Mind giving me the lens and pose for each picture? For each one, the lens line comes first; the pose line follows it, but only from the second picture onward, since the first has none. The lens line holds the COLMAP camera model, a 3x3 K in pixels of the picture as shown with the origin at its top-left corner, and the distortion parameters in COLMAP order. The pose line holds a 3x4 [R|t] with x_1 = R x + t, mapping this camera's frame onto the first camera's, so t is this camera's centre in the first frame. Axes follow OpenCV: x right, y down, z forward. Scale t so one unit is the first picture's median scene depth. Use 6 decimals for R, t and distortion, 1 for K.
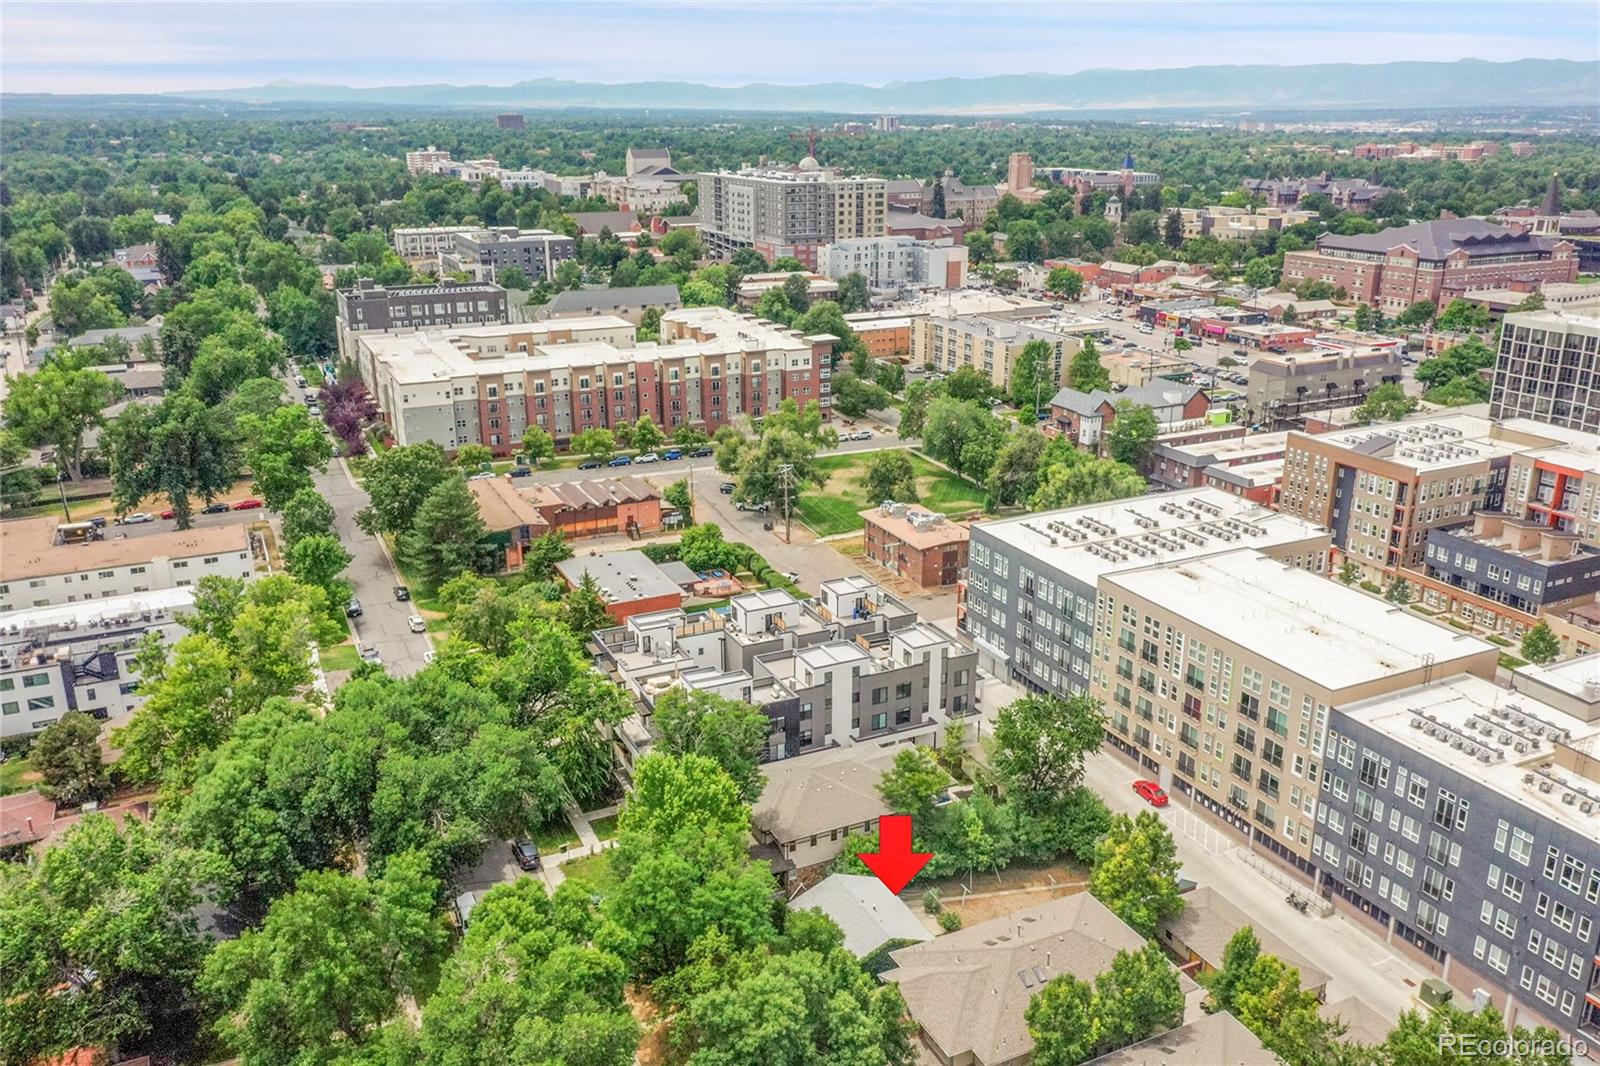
lens RADIAL K [[1267.9, 0, 802.8], [0, 1267.9, 534.6], [0, 0, 1]] dist [0.006056, -0.004973]
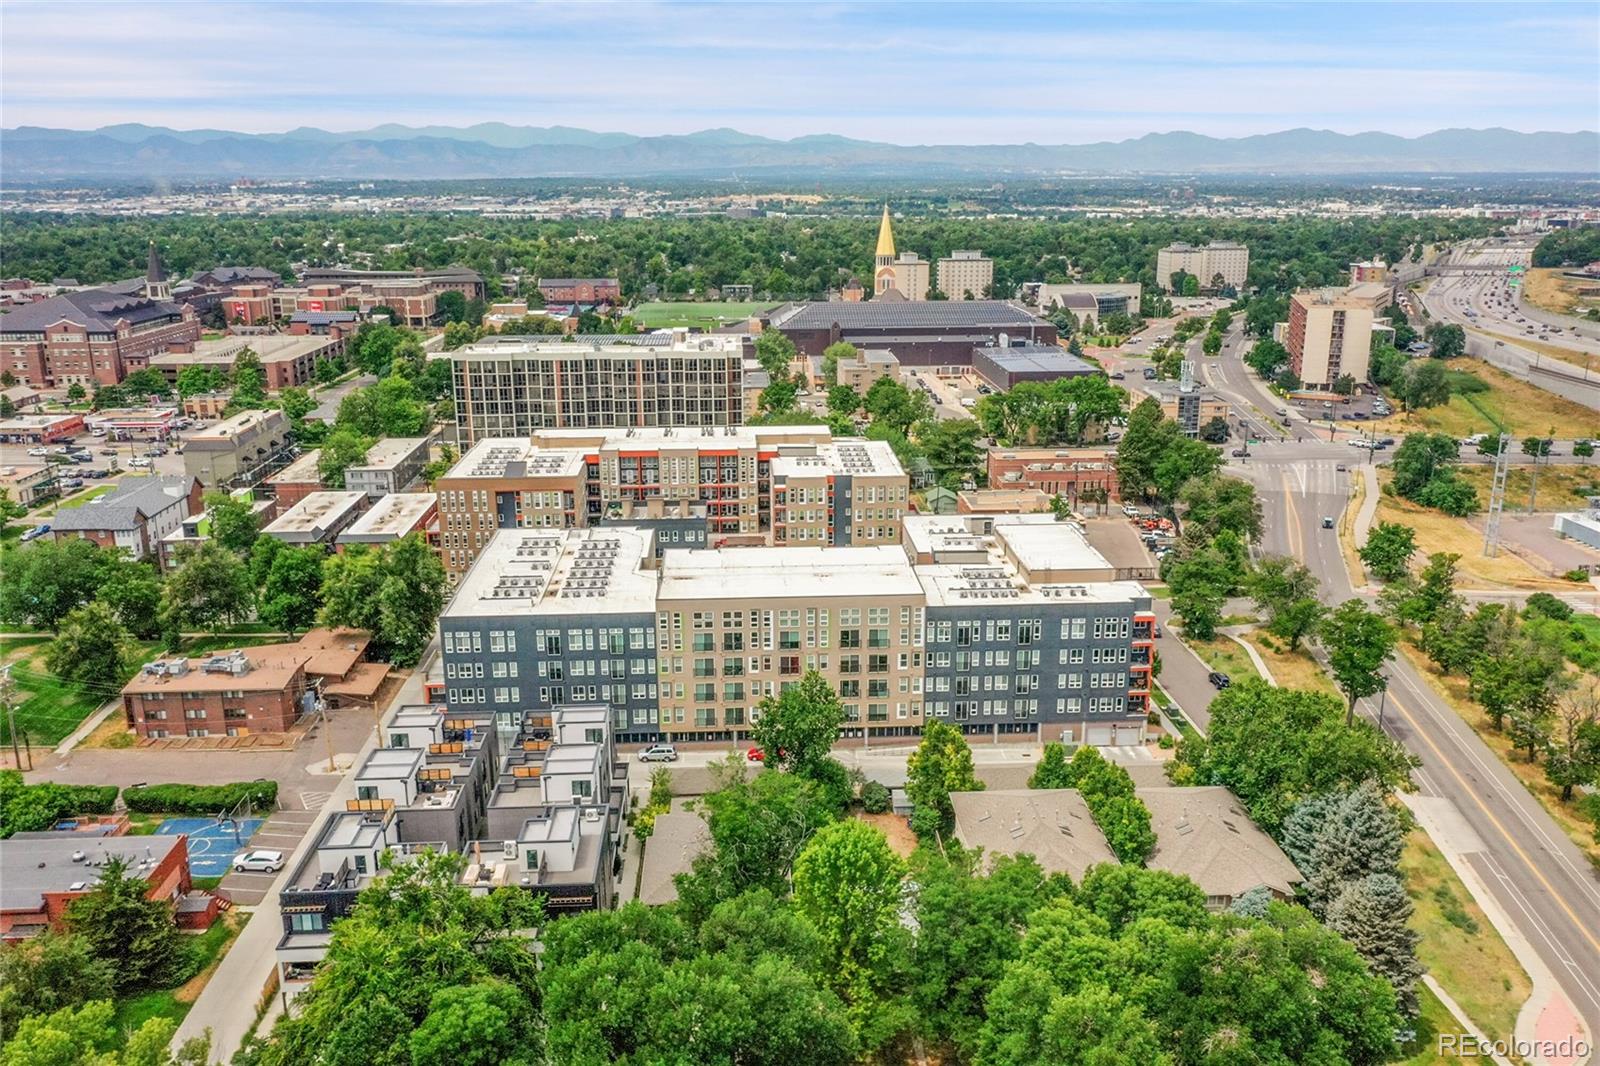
lens RADIAL K [[1267.9, 0, 800.6], [0, 1267.9, 533.6], [0, 0, 1]] dist [0.006056, -0.004973]
pose [[0.382895, -0.247237, 0.890093, -0.724241], [0.294972, 0.945803, 0.135822, -0.142379], [-0.875433, 0.210547, 0.435072, 0.432518]]
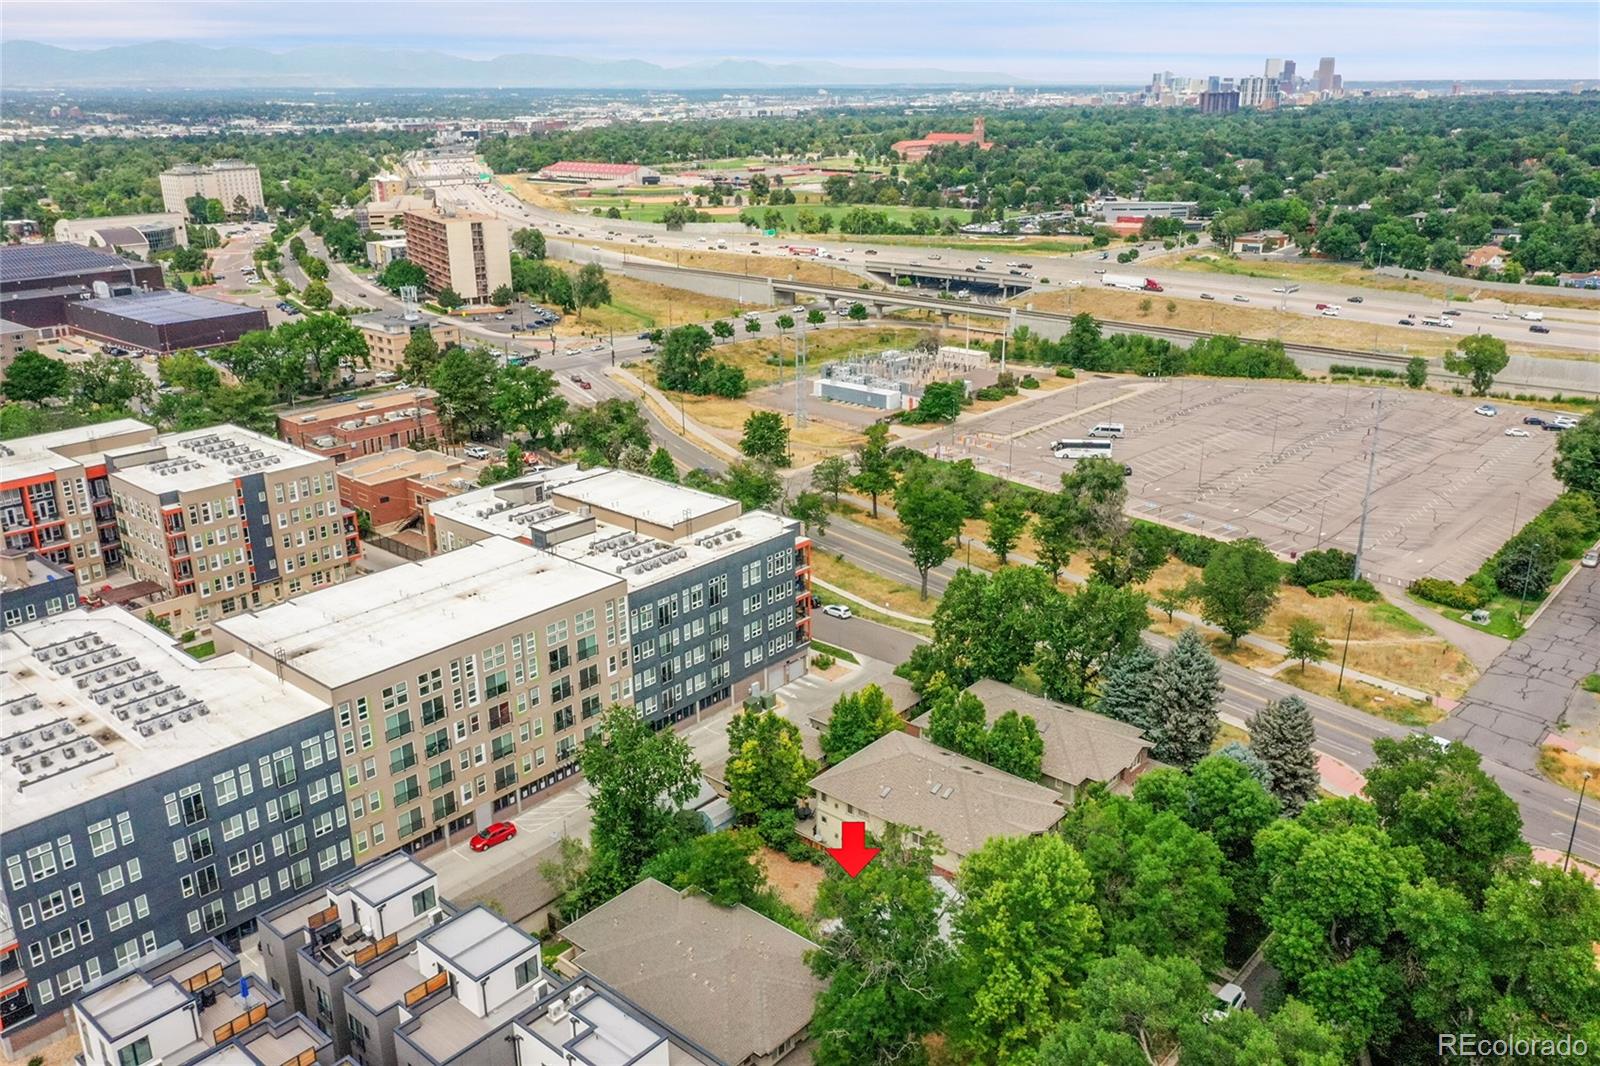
lens RADIAL K [[1267.9, 0, 800.1], [0, 1267.9, 531.5], [0, 0, 1]] dist [0.006056, -0.004973]
pose [[-0.395599, -0.297308, 0.868970, -0.544606], [0.299401, 0.852720, 0.428050, -0.309481], [-0.868251, 0.429507, -0.248321, 0.968226]]
